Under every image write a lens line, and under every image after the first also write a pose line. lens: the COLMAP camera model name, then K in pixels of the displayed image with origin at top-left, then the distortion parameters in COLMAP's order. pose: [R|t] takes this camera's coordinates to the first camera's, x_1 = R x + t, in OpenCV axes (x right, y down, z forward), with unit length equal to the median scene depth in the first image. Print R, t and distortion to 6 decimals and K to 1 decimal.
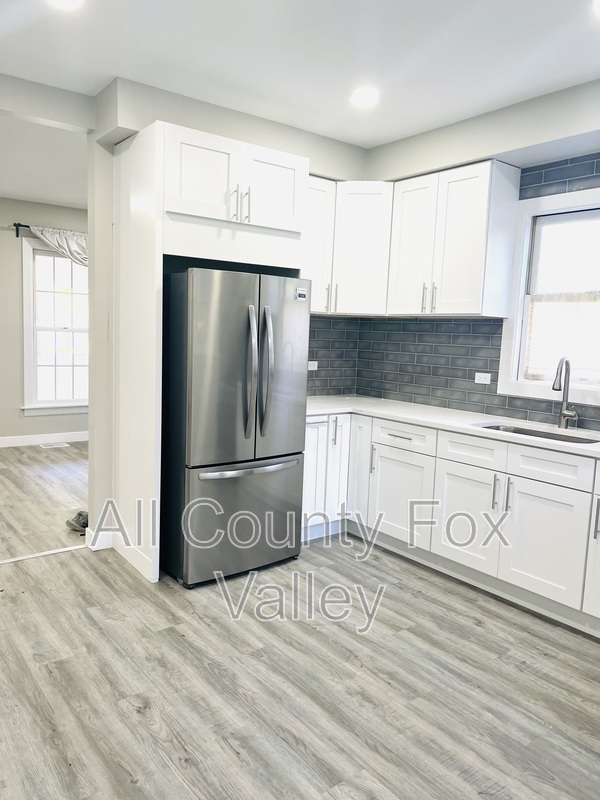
lens RADIAL K [[601.3, 0, 294.4], [0, 601.3, 406.3], [0, 0, 1]] dist [0.041556, -0.053548]
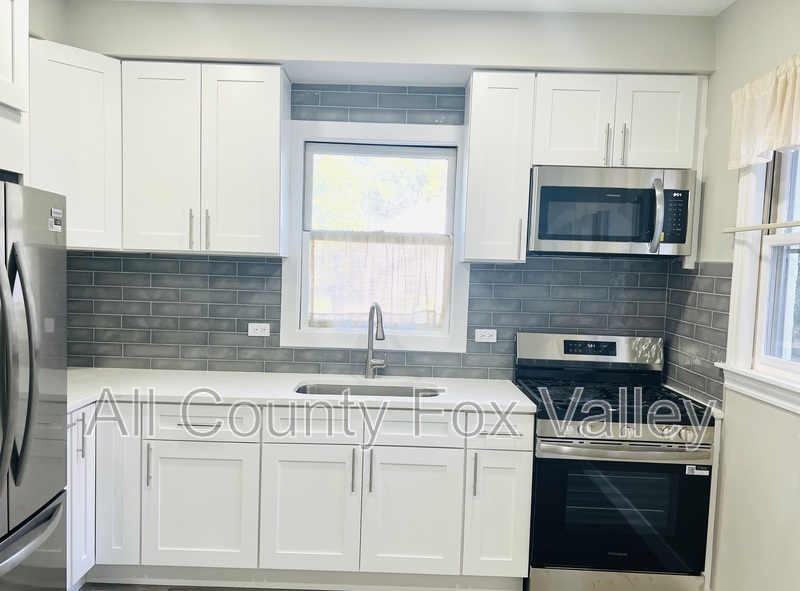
lens RADIAL K [[601.3, 0, 403.5], [0, 601.3, 317.2], [0, 0, 1]] dist [0.041556, -0.053548]
pose [[0.623307, -0.079471, 0.777928, -0.261699], [0.091972, 0.995368, 0.027993, -0.088273], [-0.776550, 0.054099, 0.627729, 0.433969]]
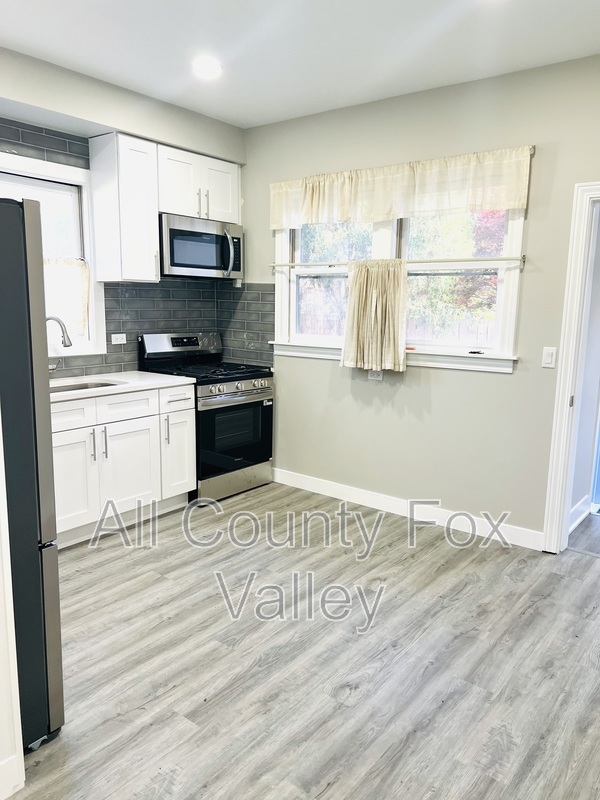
lens RADIAL K [[601.3, 0, 300.5], [0, 601.3, 411.0], [0, 0, 1]] dist [0.041556, -0.053548]
pose [[-0.247654, -0.215635, 0.944547, -0.809489], [0.098858, 0.964205, 0.246042, -0.154493], [-0.963792, 0.154309, -0.217472, 0.912716]]
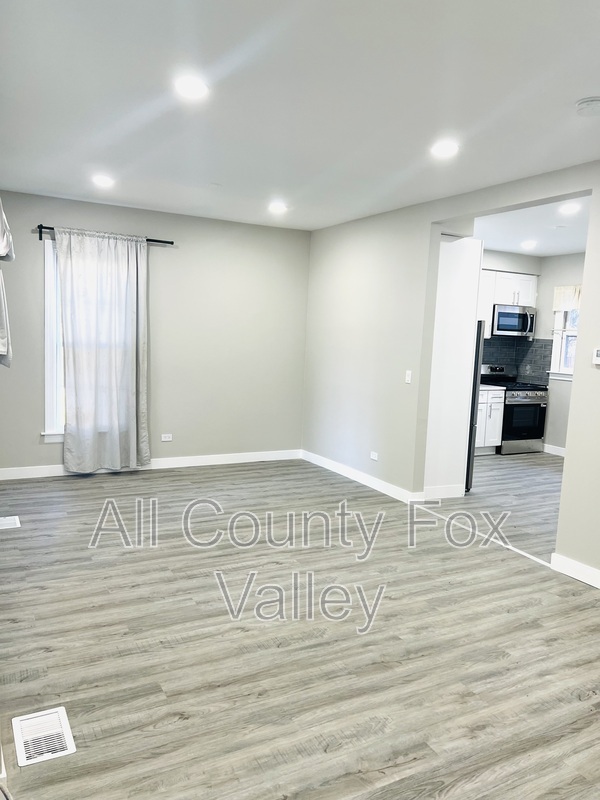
lens RADIAL K [[601.3, 0, 296.5], [0, 601.3, 405.3], [0, 0, 1]] dist [0.041556, -0.053548]
pose [[0.166491, -0.144861, 0.975344, -2.185516], [0.093033, 0.987045, 0.130718, -0.267329], [-0.981644, 0.068976, 0.177811, 1.264926]]
